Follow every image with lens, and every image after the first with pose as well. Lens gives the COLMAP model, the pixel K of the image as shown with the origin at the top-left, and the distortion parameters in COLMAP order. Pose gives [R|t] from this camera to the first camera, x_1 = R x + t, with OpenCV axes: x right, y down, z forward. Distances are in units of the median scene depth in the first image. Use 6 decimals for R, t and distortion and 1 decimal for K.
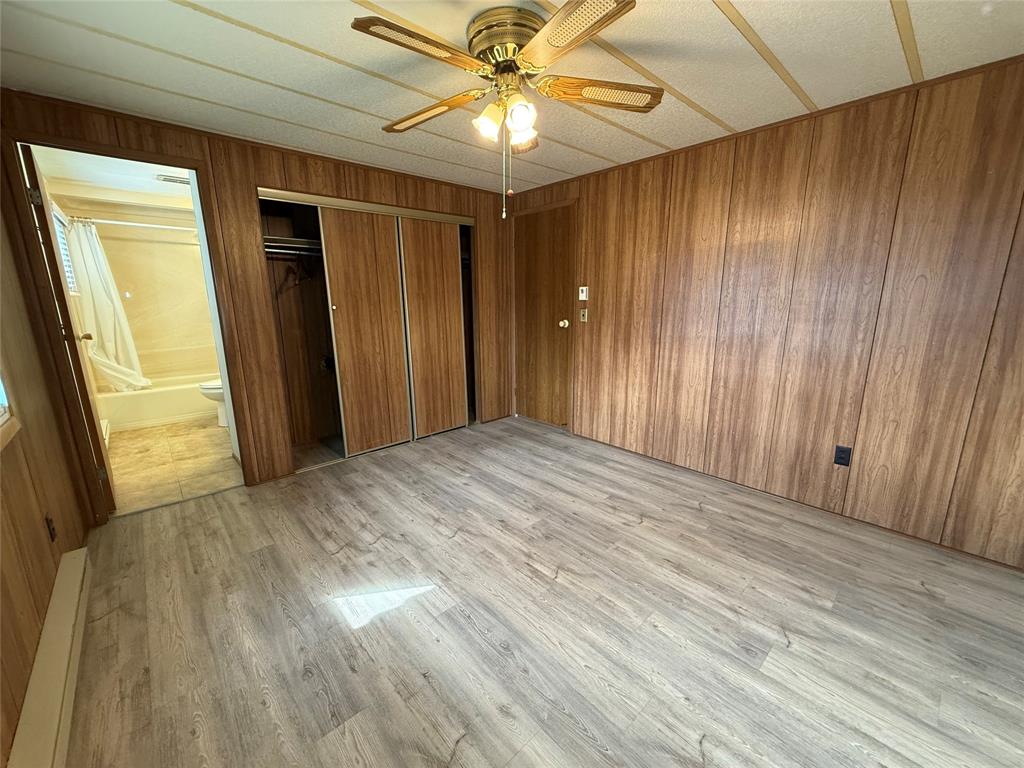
lens RADIAL K [[410.2, 0, 509.0], [0, 410.2, 384.7], [0, 0, 1]] dist [-0.002285, 0.001092]
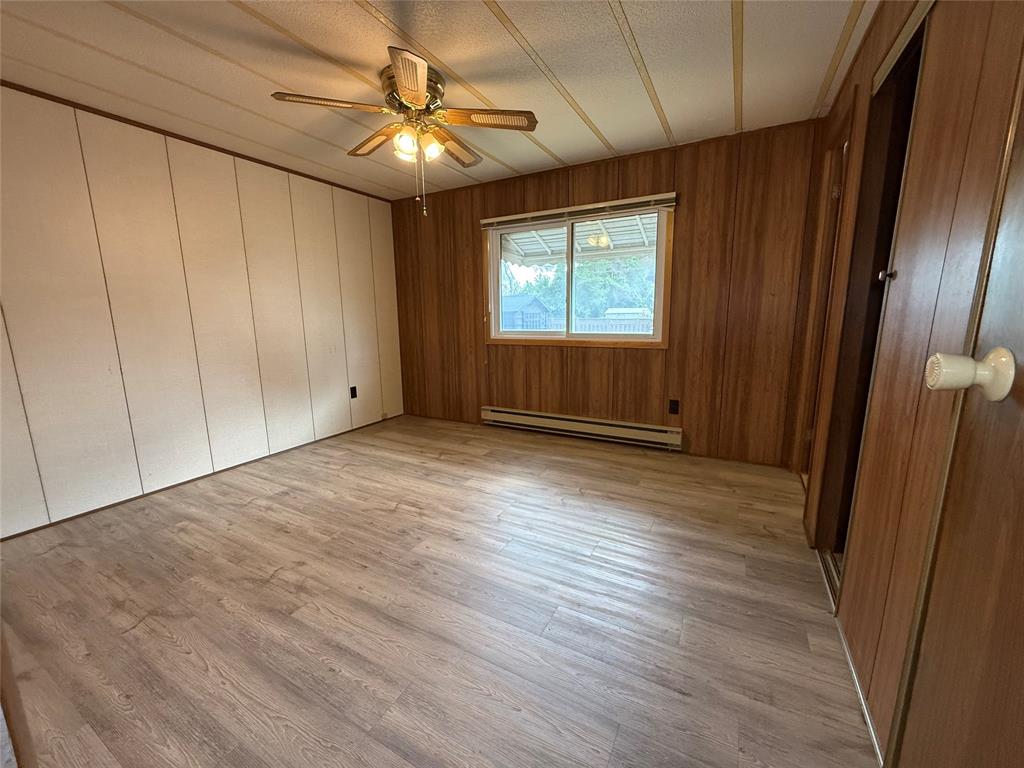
lens RADIAL K [[410.2, 0, 508.9], [0, 410.2, 385.1], [0, 0, 1]] dist [-0.002285, 0.001092]
pose [[-0.947067, 0.077957, -0.311426, 0.142707], [-0.045995, 0.927113, 0.371950, -0.334397], [0.317723, 0.366586, -0.874452, 1.932017]]
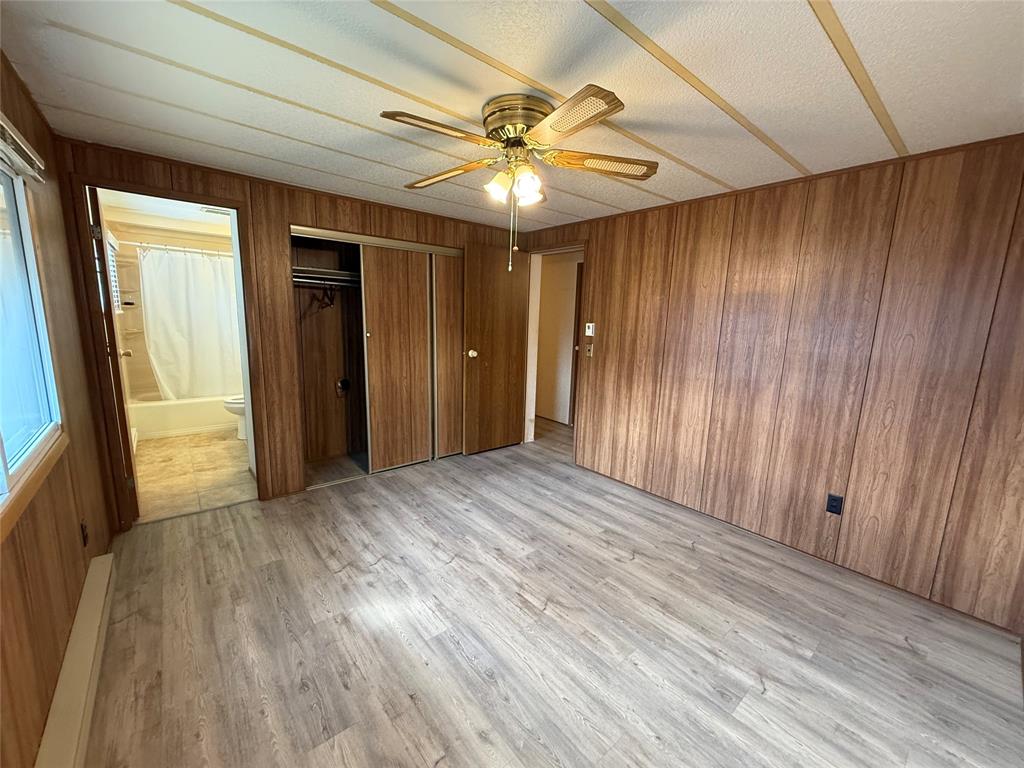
lens RADIAL K [[410.2, 0, 508.7], [0, 410.2, 383.7], [0, 0, 1]] dist [-0.002285, 0.001092]
pose [[0.998362, 0.045245, -0.035027, 0.031889], [-0.046905, 0.997739, -0.048139, -0.043245], [0.032770, 0.049703, 0.998226, -0.065766]]
